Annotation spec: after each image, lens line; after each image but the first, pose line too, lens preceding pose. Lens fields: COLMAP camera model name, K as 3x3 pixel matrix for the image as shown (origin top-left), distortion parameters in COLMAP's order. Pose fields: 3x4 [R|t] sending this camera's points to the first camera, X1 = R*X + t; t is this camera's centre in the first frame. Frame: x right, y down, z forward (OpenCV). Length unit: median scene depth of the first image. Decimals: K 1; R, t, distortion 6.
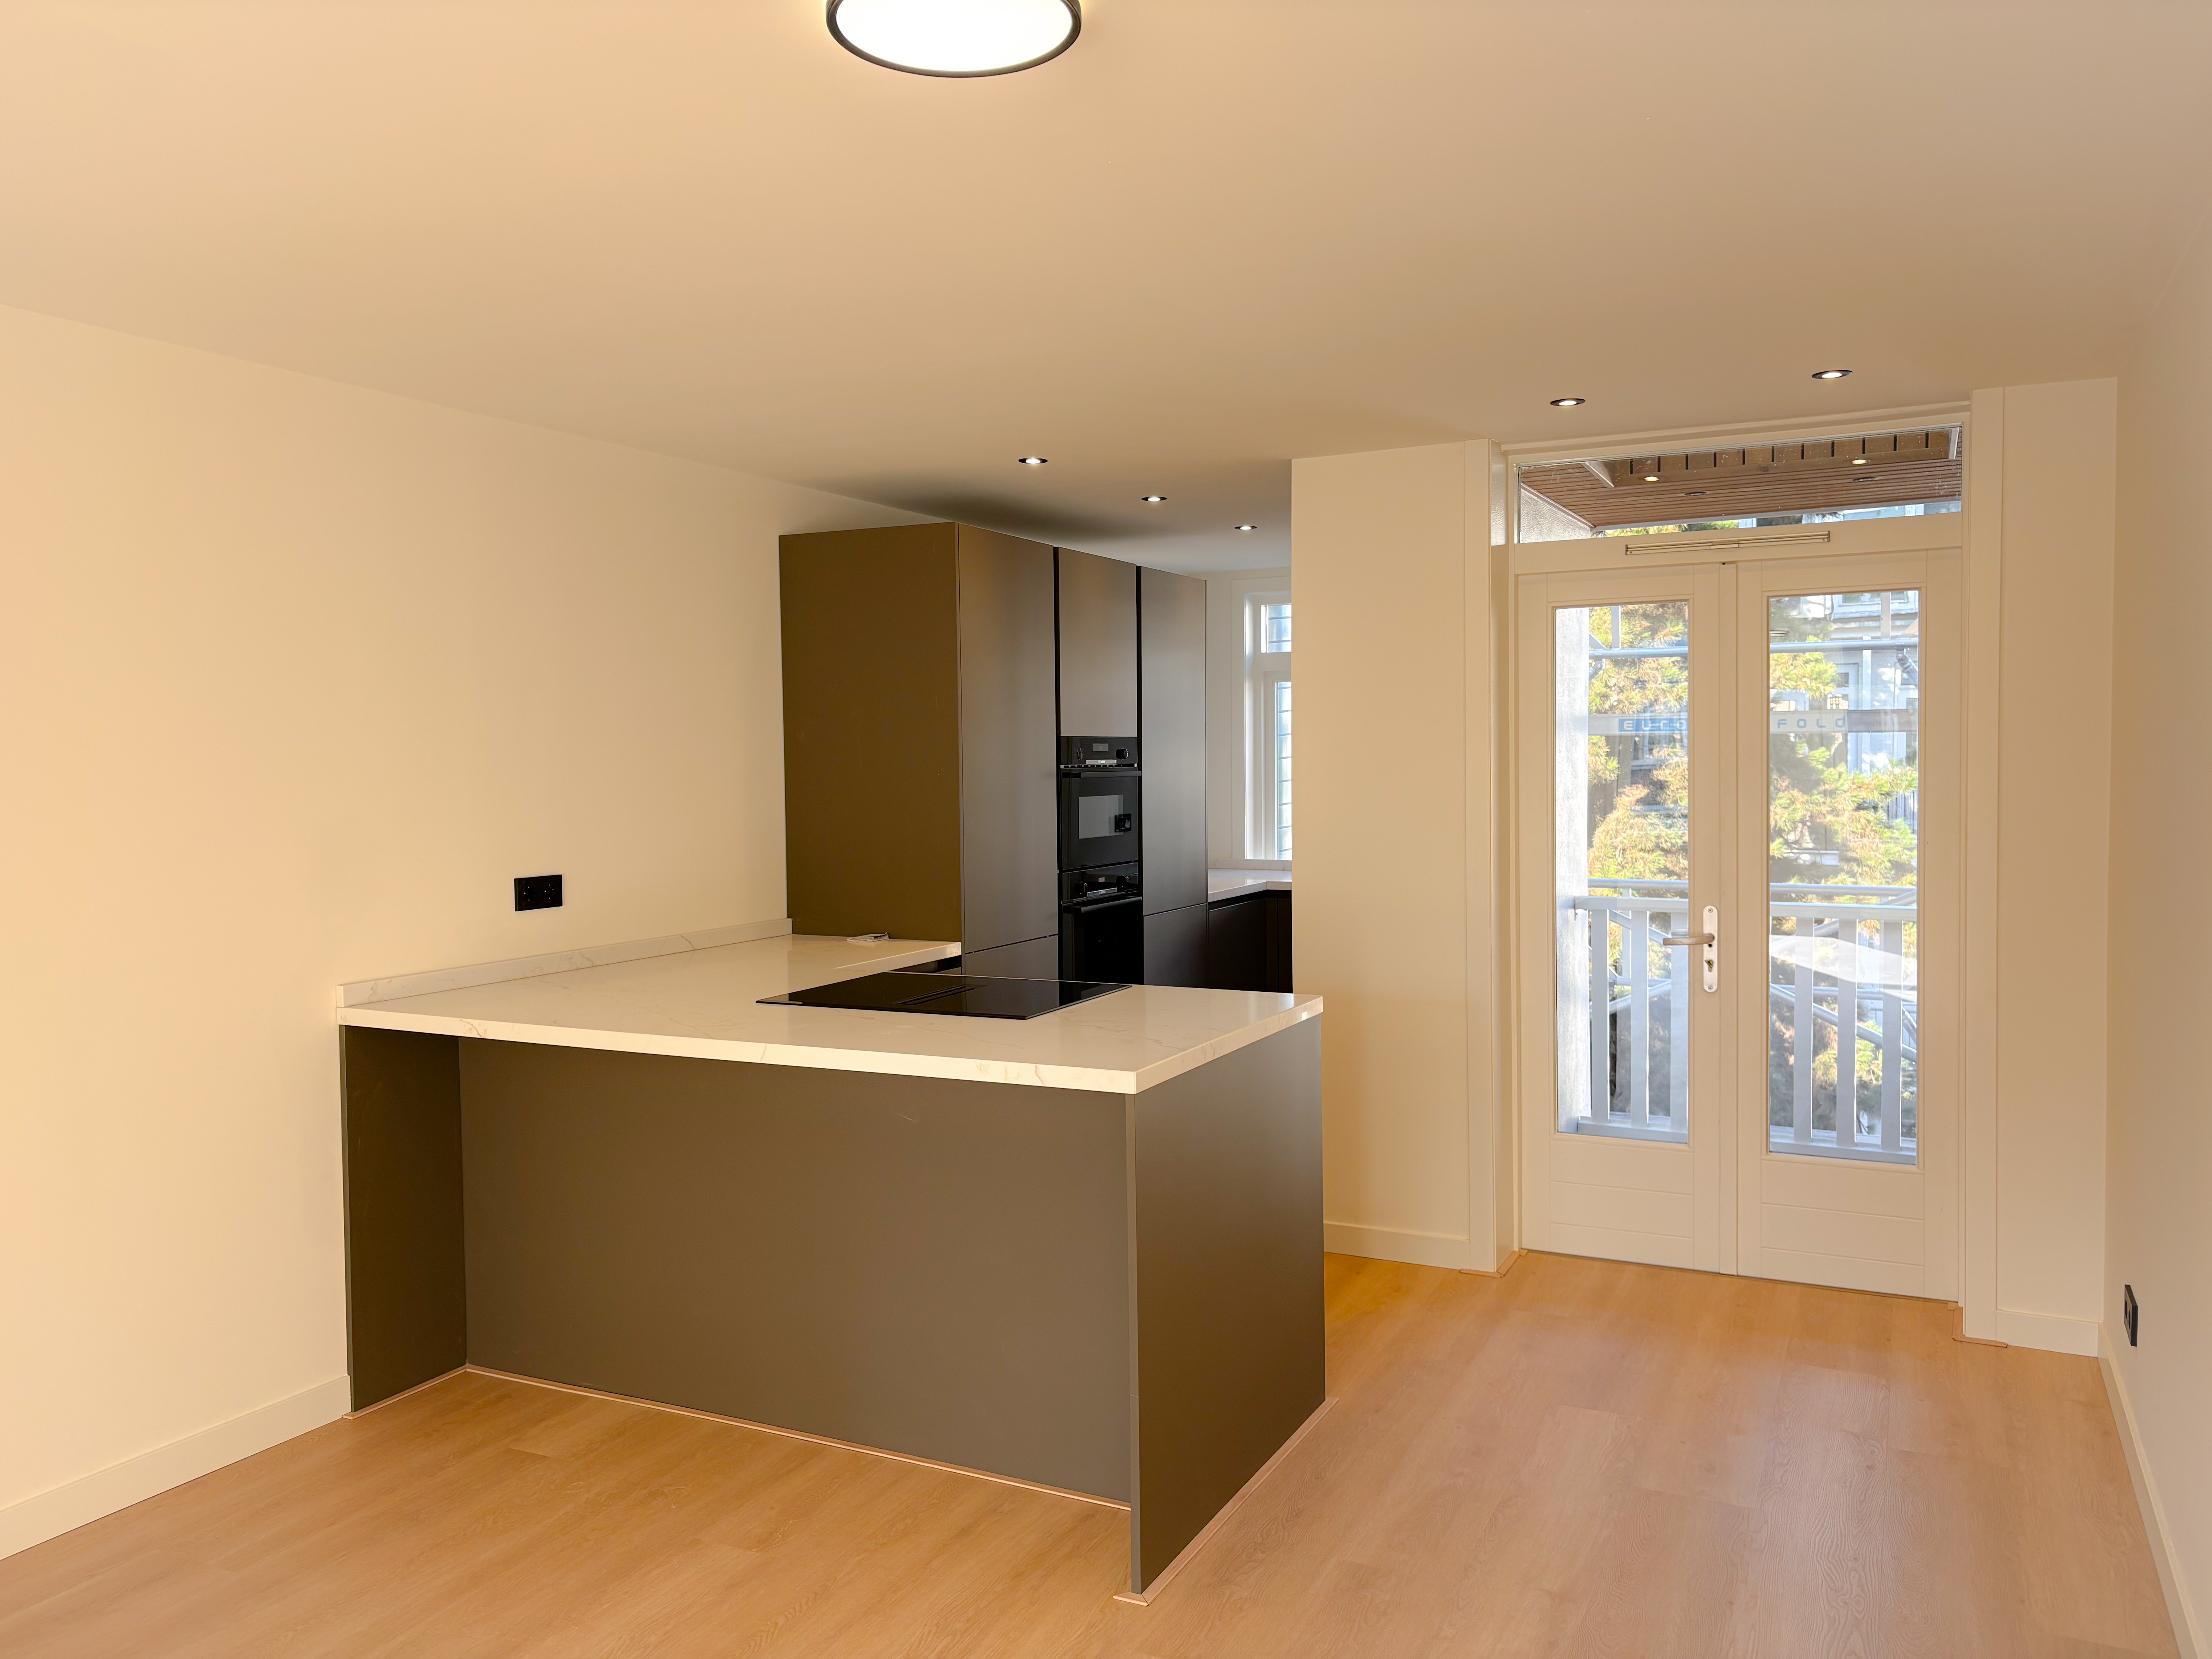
lens RADIAL K [[1662.3, 0, 1110.3], [0, 1662.3, 821.2], [0, 0, 1]] dist [0.004695, -0.024900]
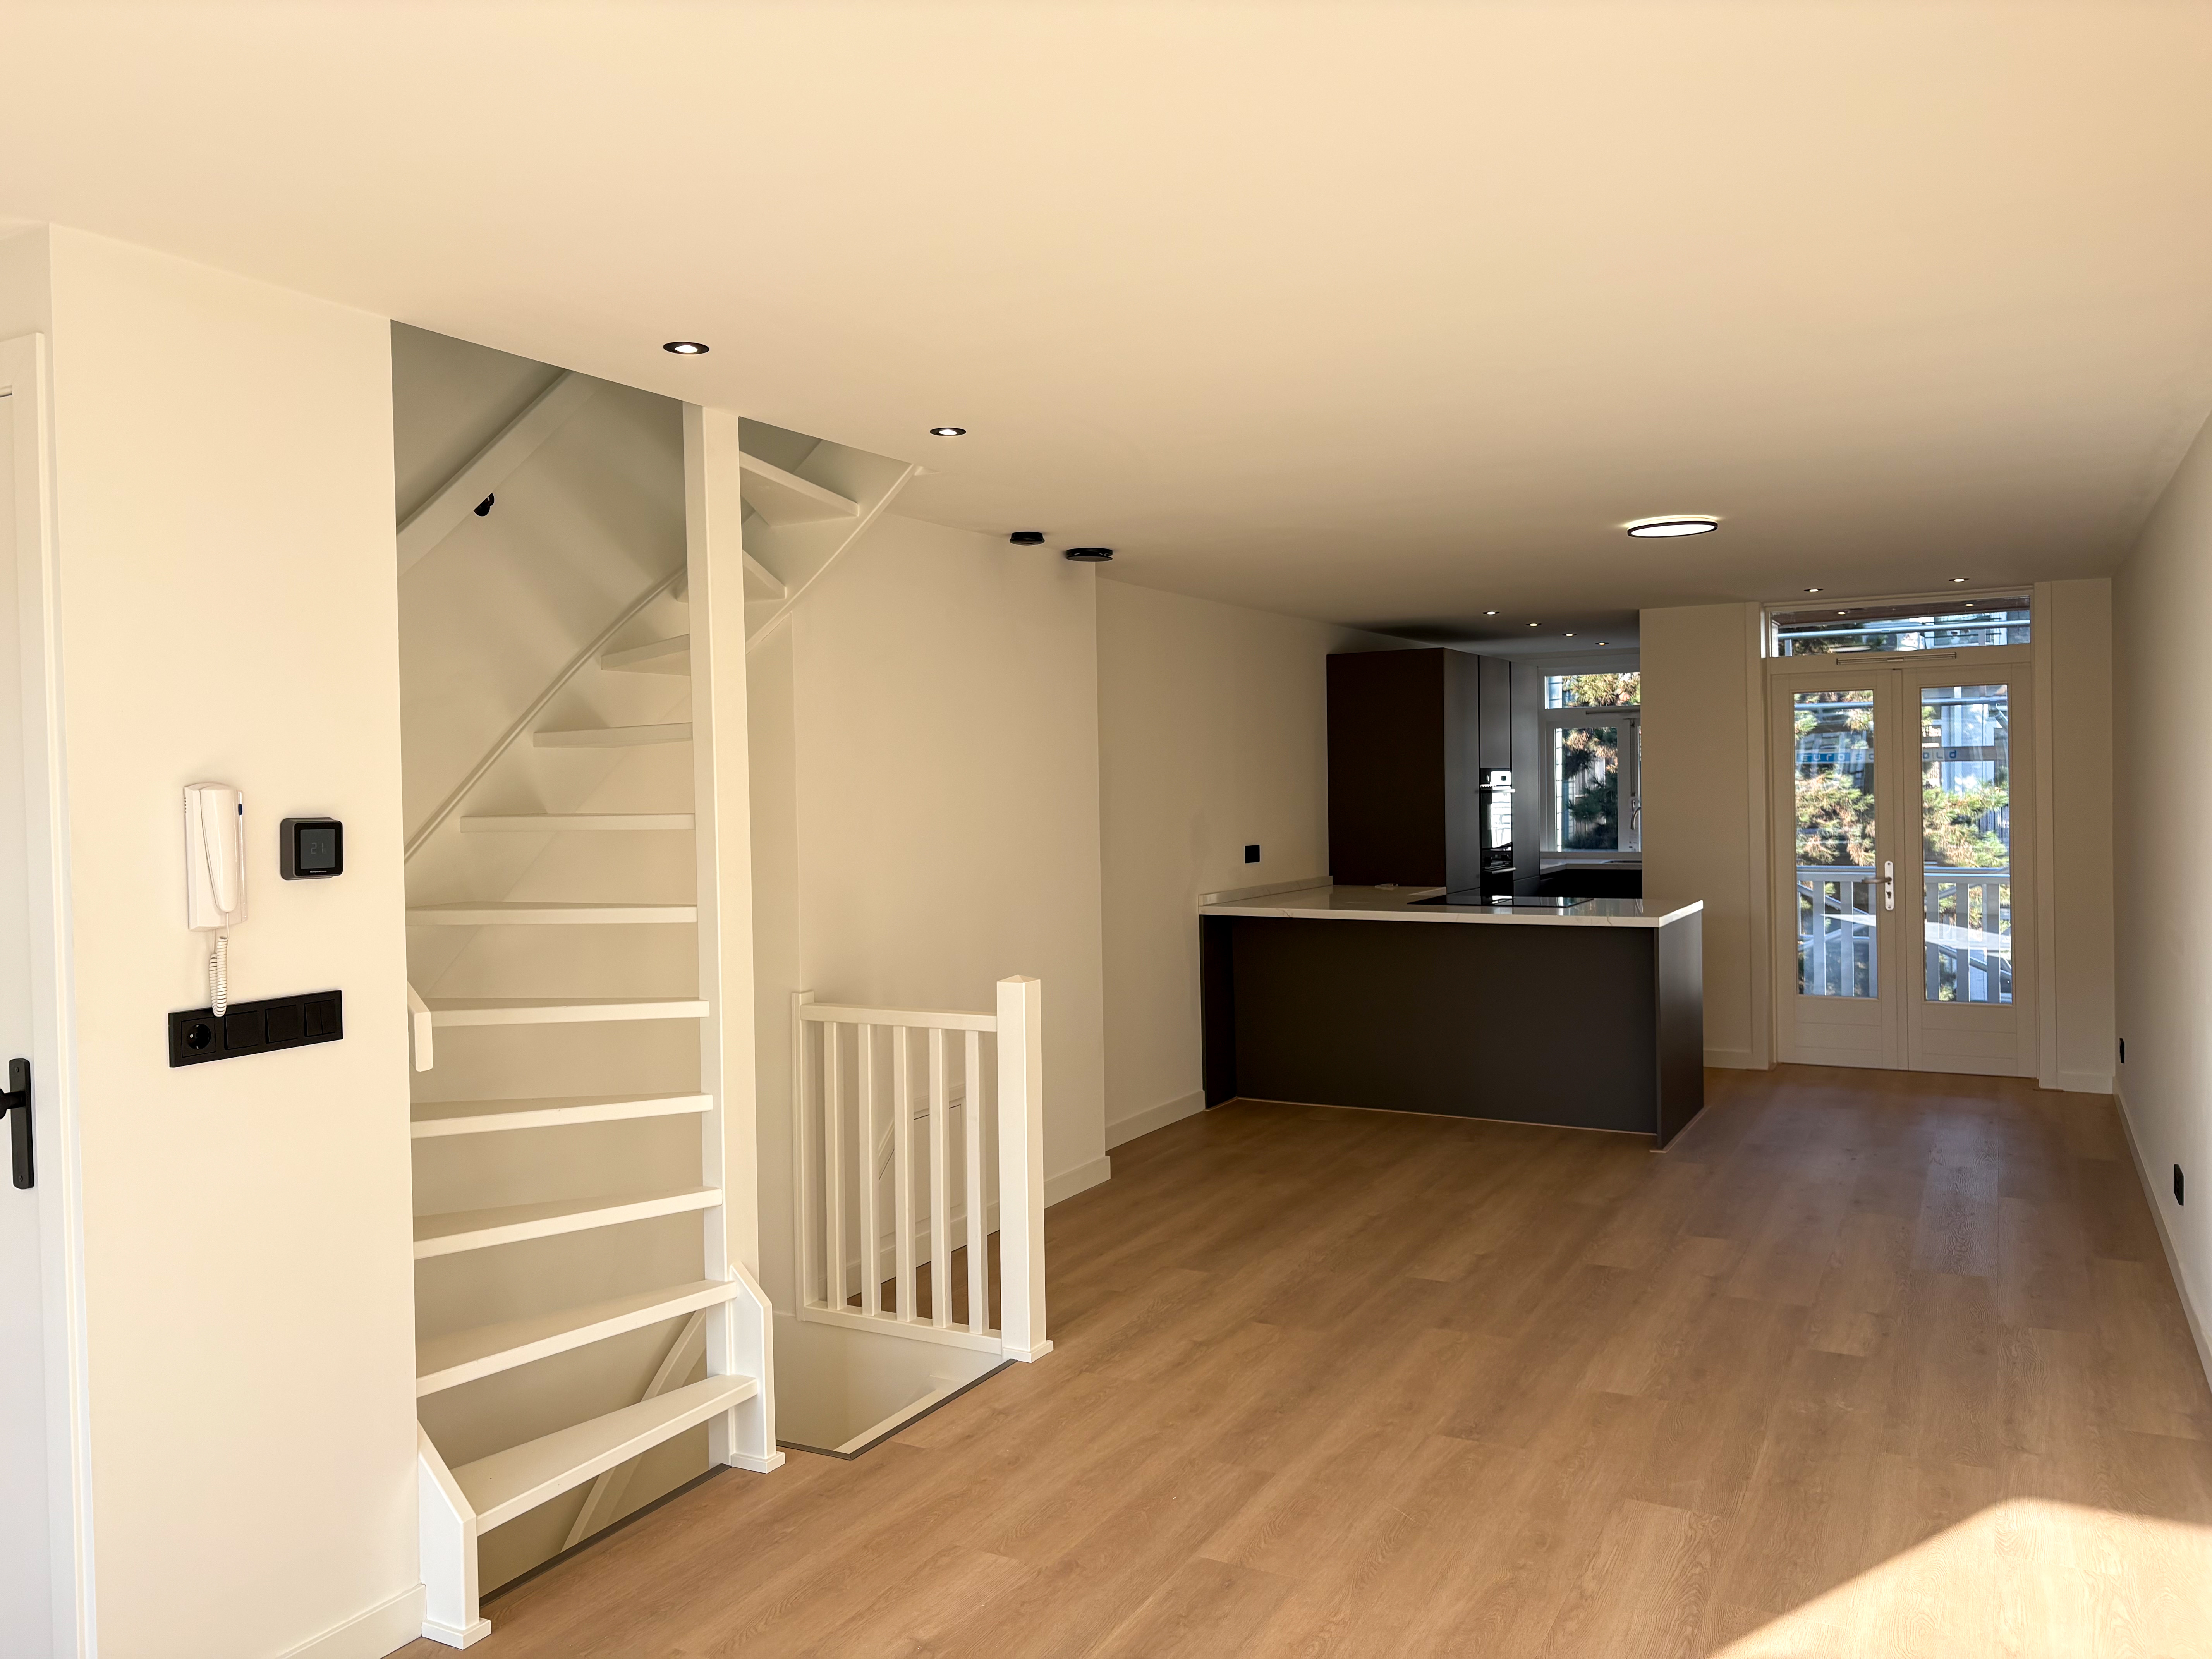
lens RADIAL K [[1662.3, 0, 1050.5], [0, 1662.3, 811.4], [0, 0, 1]] dist [0.004695, -0.024900]
pose [[0.997597, -0.007185, -0.068915, -0.337380], [0.005541, 0.999696, -0.024019, 0.029351], [0.069067, 0.023579, 0.997333, -0.684121]]
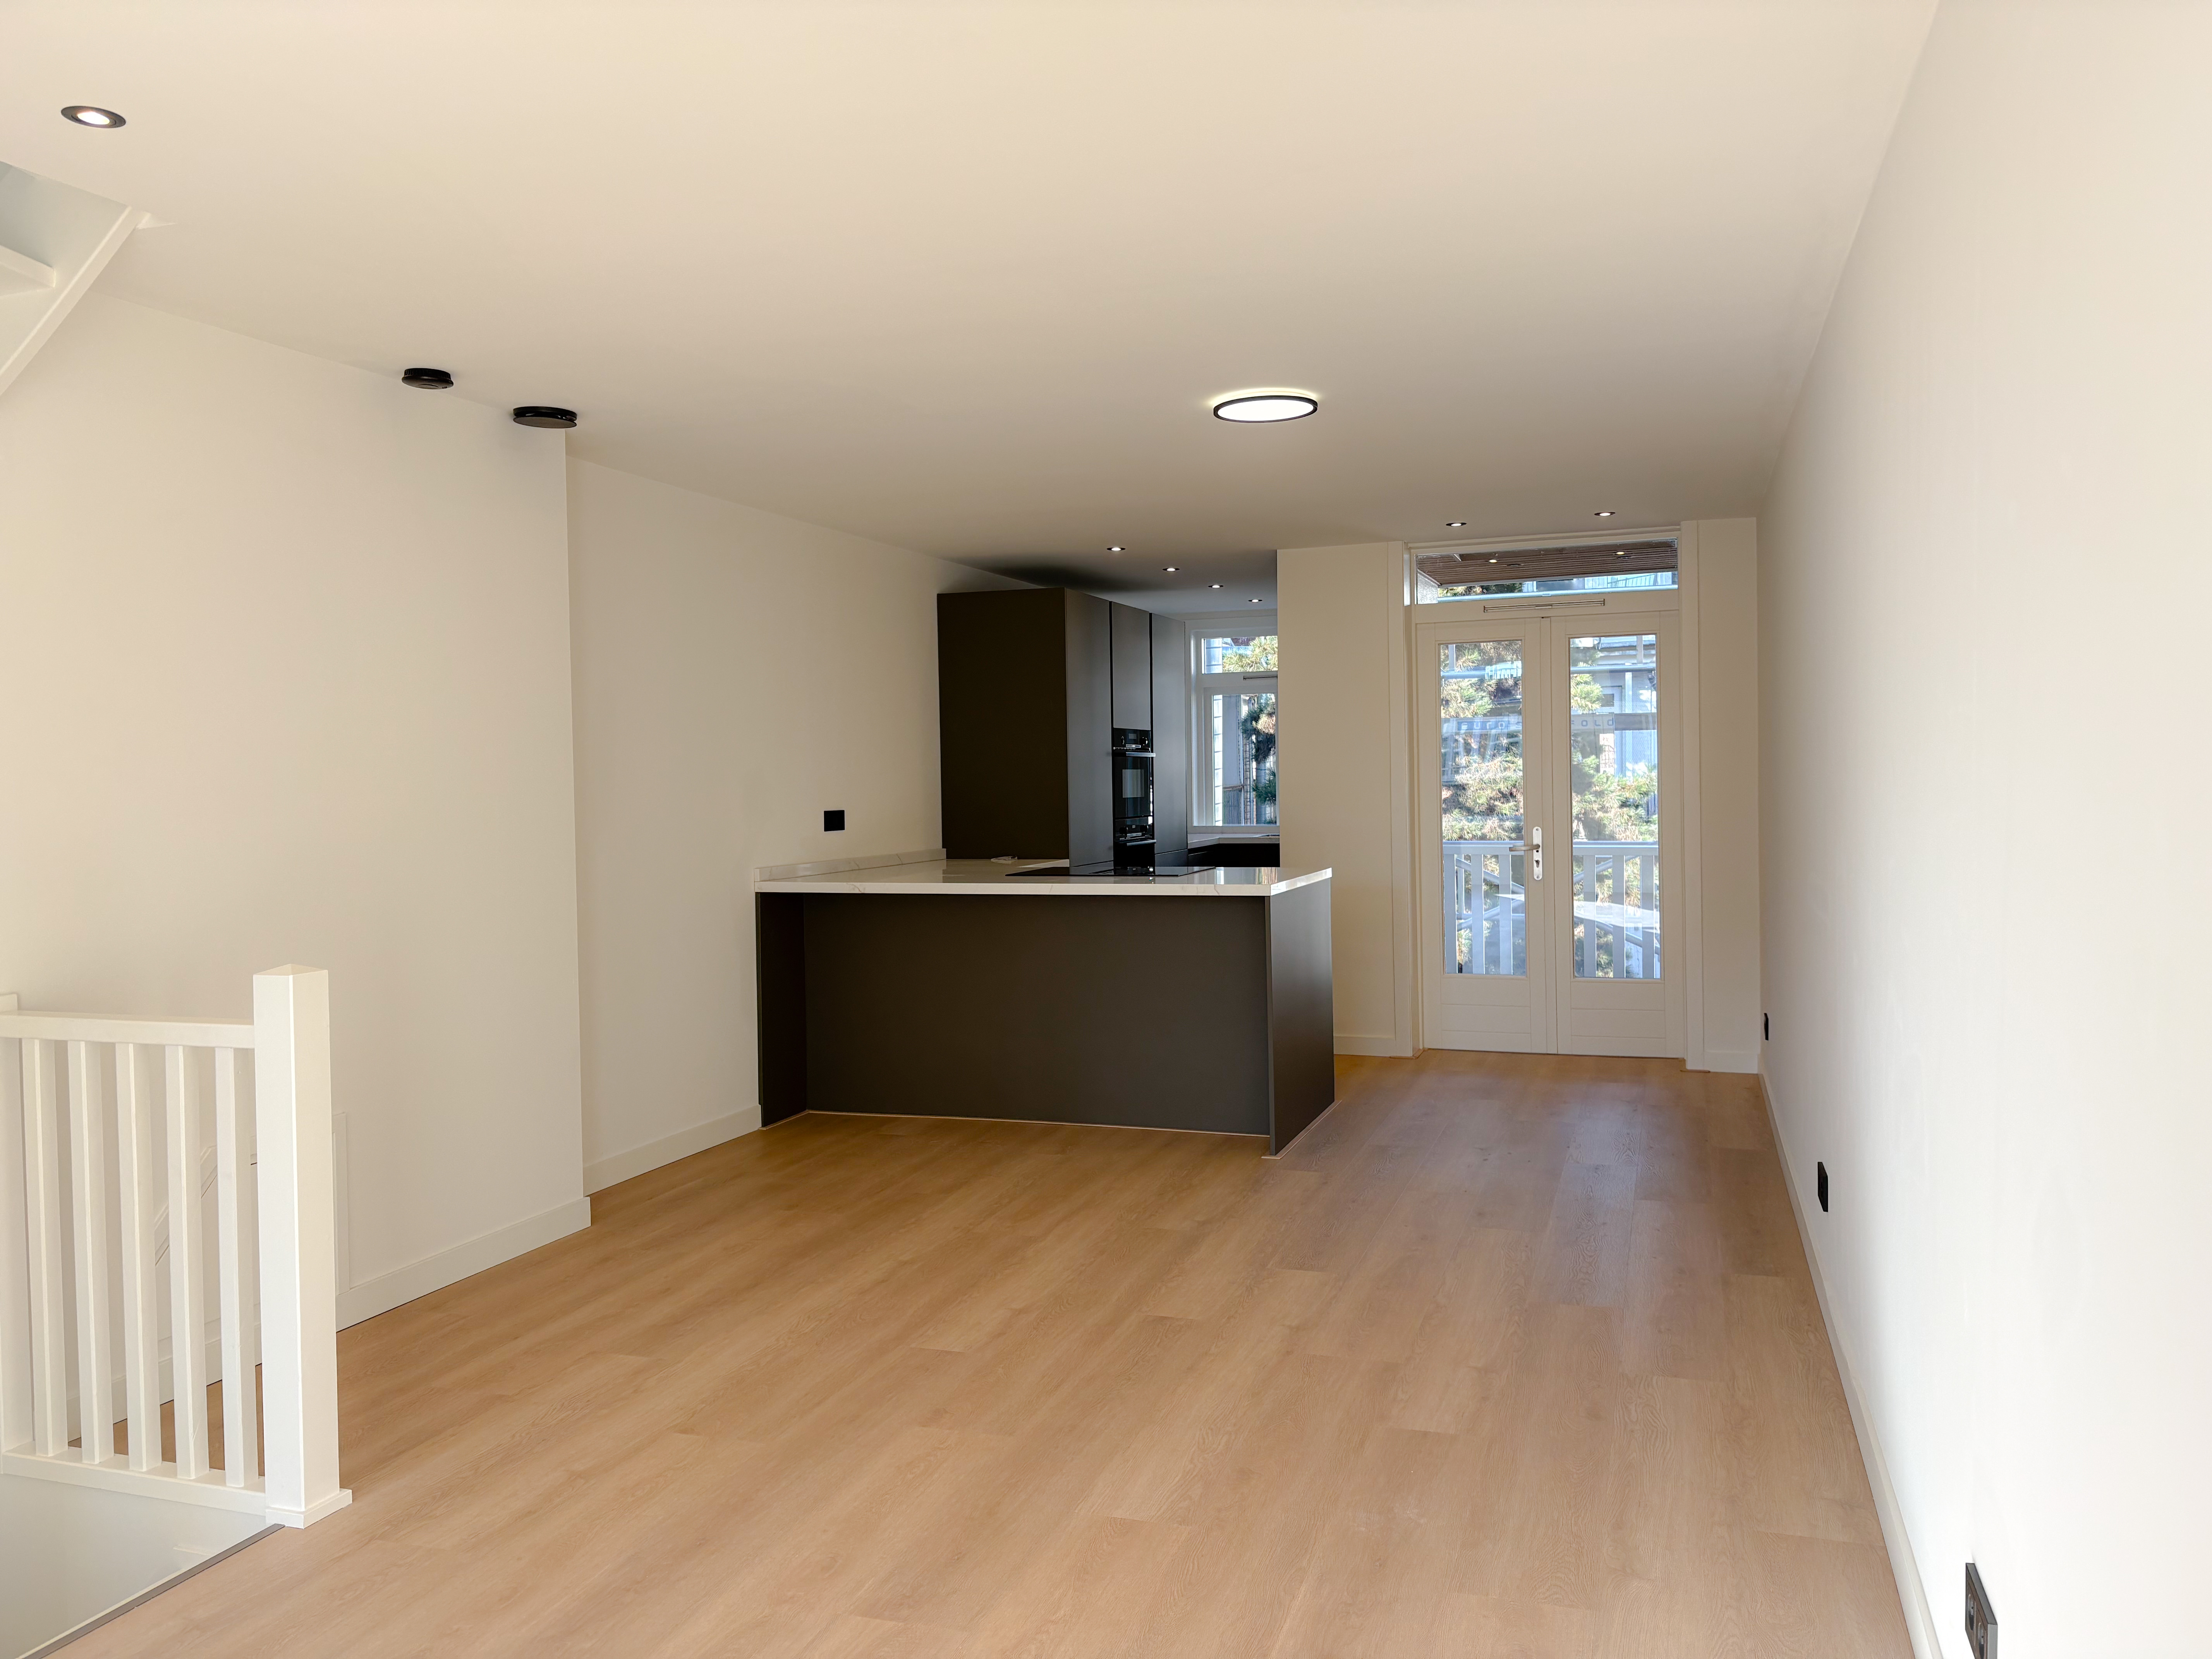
lens RADIAL K [[1662.3, 0, 1110.3], [0, 1662.3, 816.6], [0, 0, 1]] dist [0.004695, -0.024900]
pose [[0.992272, -0.009061, 0.123753, -0.211886], [0.011208, 0.999798, -0.016666, 0.052318], [-0.123577, 0.017924, 0.992173, -0.468346]]
